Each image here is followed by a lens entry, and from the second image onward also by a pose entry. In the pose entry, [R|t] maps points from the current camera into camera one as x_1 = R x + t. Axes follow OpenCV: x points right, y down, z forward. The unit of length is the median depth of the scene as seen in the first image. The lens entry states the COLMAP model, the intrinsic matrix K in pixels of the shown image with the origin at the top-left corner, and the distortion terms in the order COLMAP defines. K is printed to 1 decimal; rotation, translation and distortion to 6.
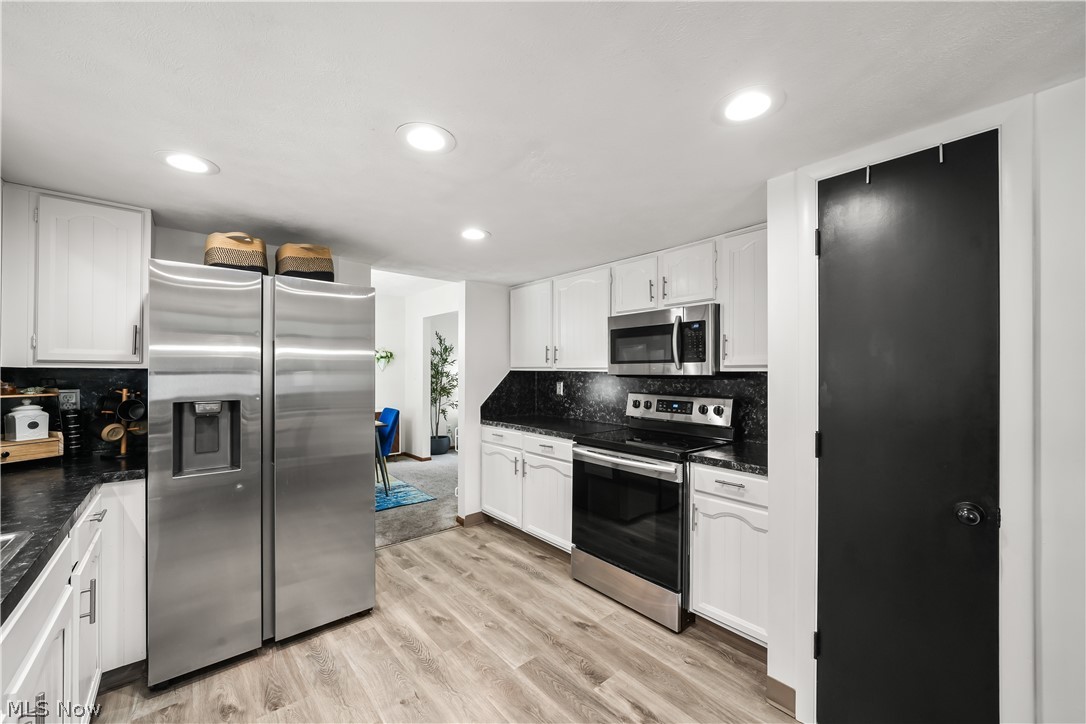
lens RADIAL K [[404.0, 0, 544.5], [0, 404.0, 367.7], [0, 0, 1]] dist [-0.008580, 0.000050]
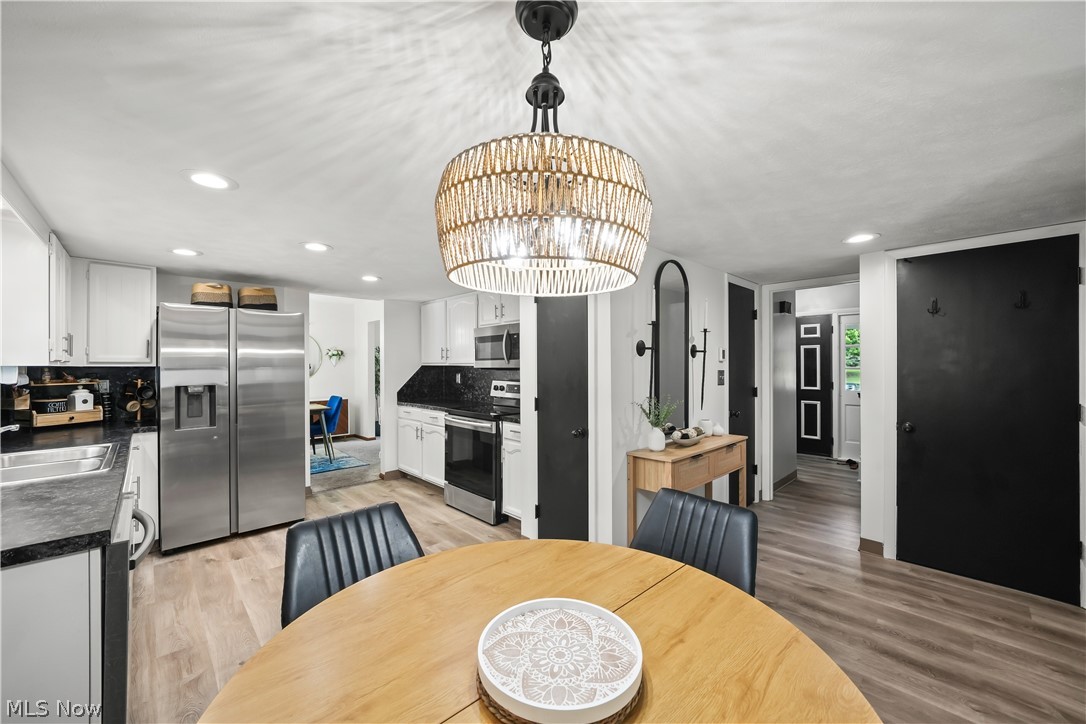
lens RADIAL K [[404.0, 0, 546.2], [0, 404.0, 361.5], [0, 0, 1]] dist [-0.008580, 0.000050]
pose [[0.998539, -0.007272, 0.053549, 0.462309], [0.007283, 0.999973, -0.000008, -0.005851], [-0.053548, 0.000398, 0.998565, -0.651314]]
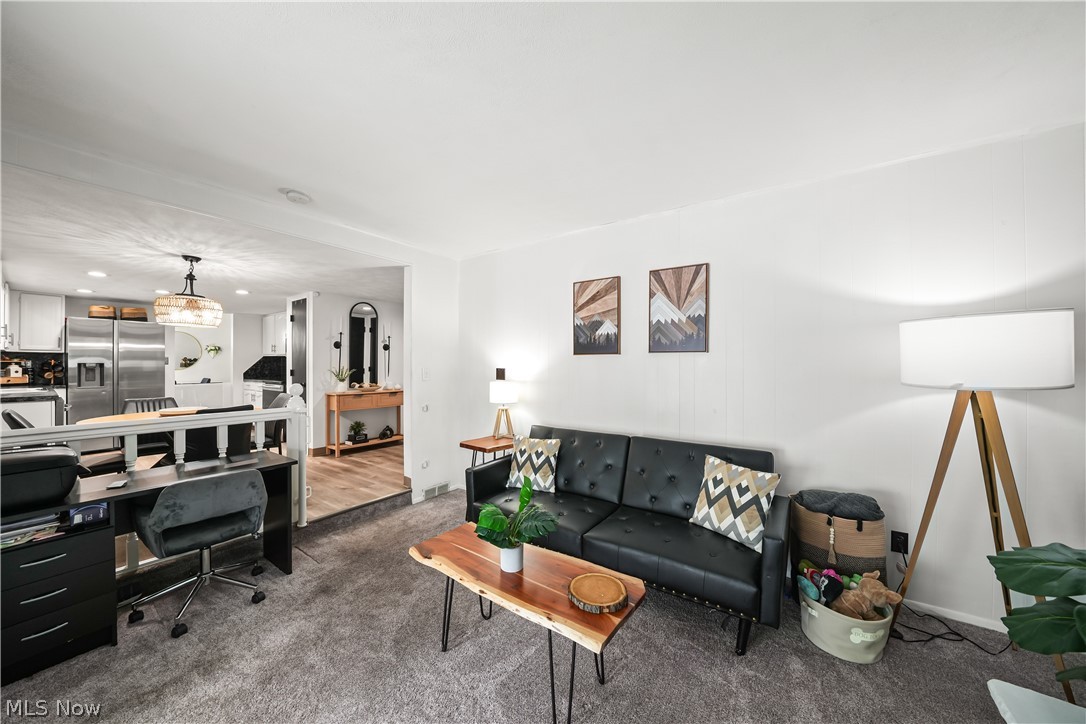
lens RADIAL K [[372.0, 0, 538.4], [0, 372.0, 361.8], [0, 0, 1]] dist [-0.007352, 0.000330]
pose [[0.977145, -0.002380, 0.212562, 1.604838], [0.002438, 0.999997, -0.000011, 0.070898], [-0.212561, 0.000529, 0.977148, -2.088321]]
